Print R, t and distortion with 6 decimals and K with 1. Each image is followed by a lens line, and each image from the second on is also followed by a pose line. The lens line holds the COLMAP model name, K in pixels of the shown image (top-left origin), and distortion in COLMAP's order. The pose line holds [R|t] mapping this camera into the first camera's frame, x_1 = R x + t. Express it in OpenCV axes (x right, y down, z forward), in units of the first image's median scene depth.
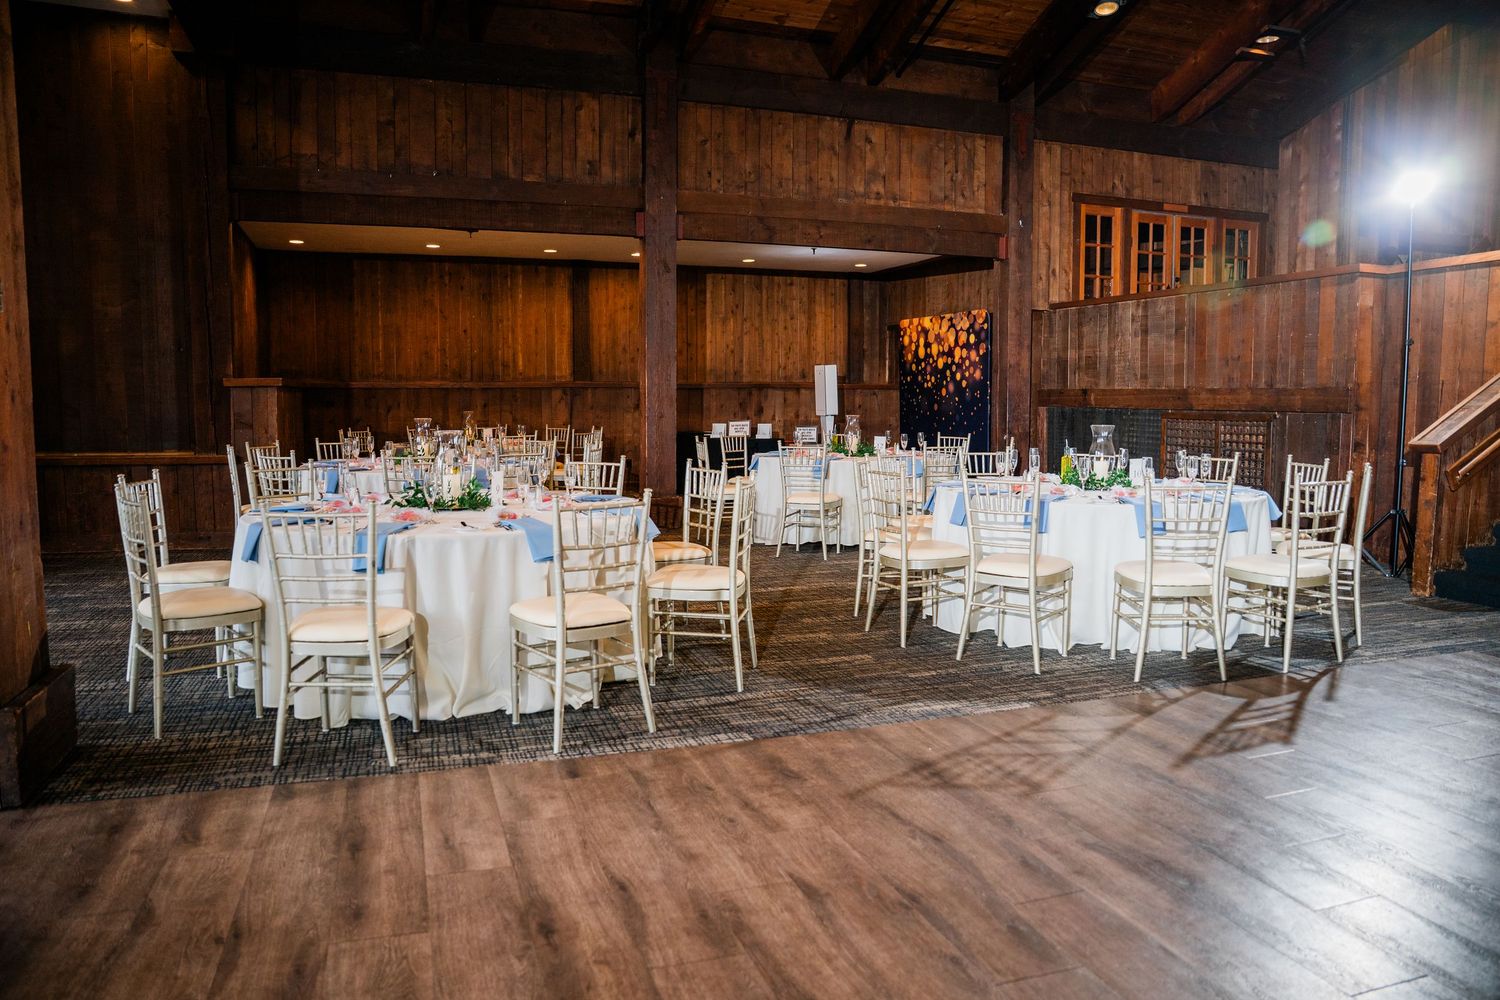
lens RADIAL K [[1125.0, 0, 756.5], [0, 1125.0, 504.1], [0, 0, 1]] dist [-0.102141, 0.035018]
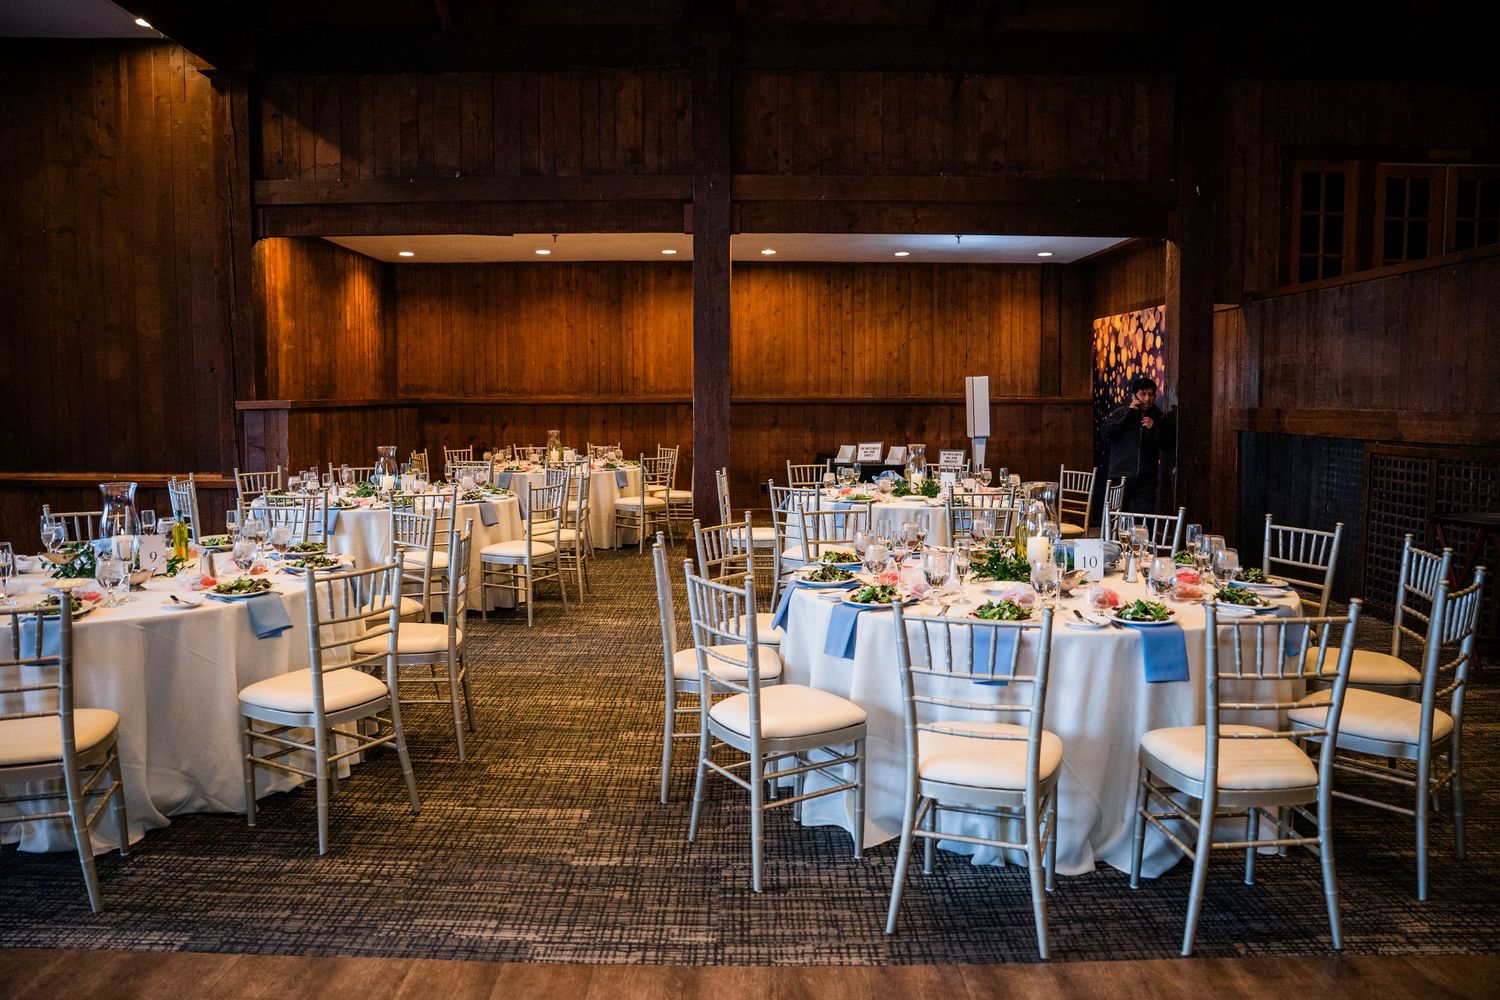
lens RADIAL K [[1125.0, 0, 744.9], [0, 1125.0, 494.3], [0, 0, 1]] dist [-0.102141, 0.035018]
pose [[0.935163, 0.028833, -0.353043, 0.220773], [-0.031782, 0.999492, -0.002559, -0.033501], [0.352790, 0.013614, 0.935604, 0.193023]]
